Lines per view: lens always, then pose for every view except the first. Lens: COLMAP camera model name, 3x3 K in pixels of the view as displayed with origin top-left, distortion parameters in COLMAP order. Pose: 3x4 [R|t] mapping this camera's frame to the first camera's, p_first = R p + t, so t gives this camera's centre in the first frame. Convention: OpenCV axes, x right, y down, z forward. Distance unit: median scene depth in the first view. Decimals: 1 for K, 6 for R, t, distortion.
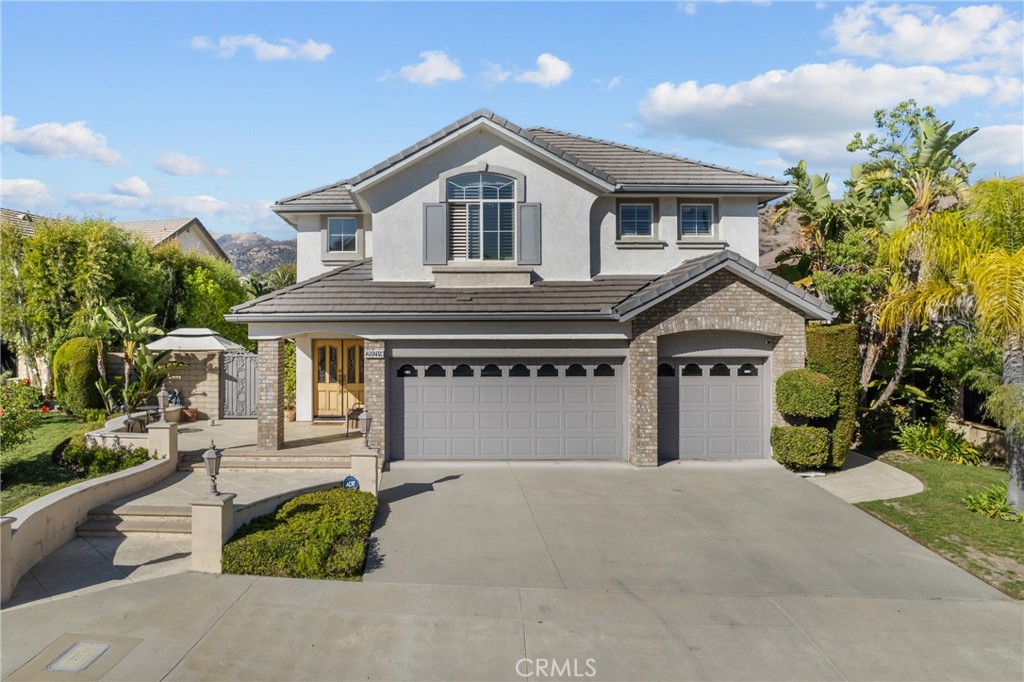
lens RADIAL K [[700.6, 0, 413.9], [0, 700.6, 327.4], [0, 0, 1]] dist [-0.071033, 0.044674]
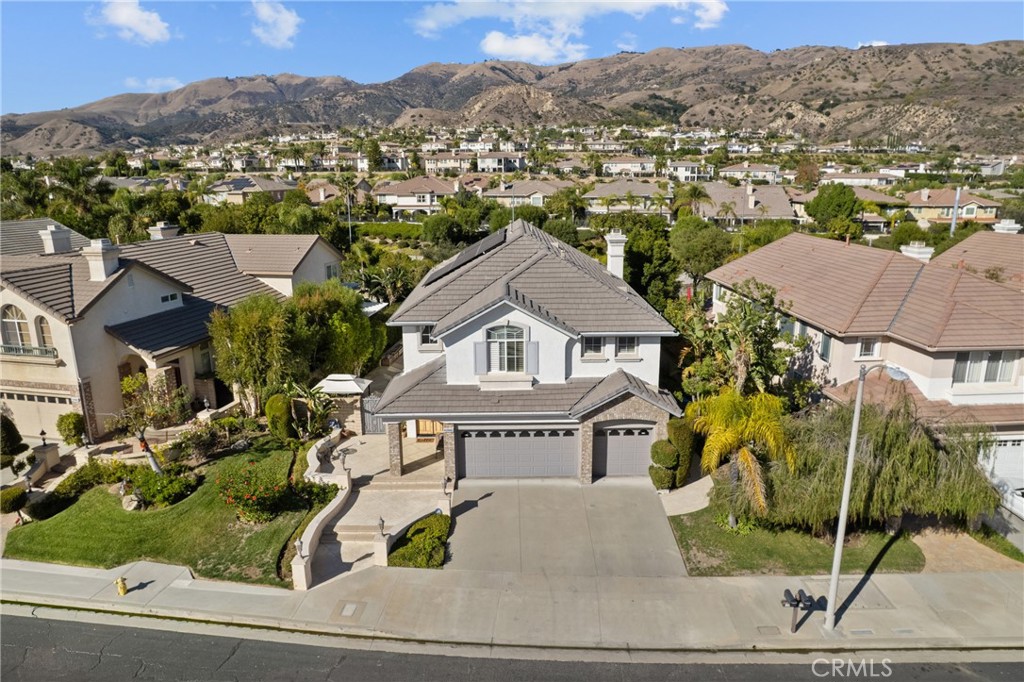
lens RADIAL K [[662.7, 0, 520.8], [0, 662.7, 342.3], [0, 0, 1]] dist [-0.085140, 0.075686]
pose [[0.999567, -0.012079, 0.026822, 0.095380], [0.004856, 0.967053, 0.254528, -0.645897], [-0.029013, -0.254288, 0.966693, -0.694262]]
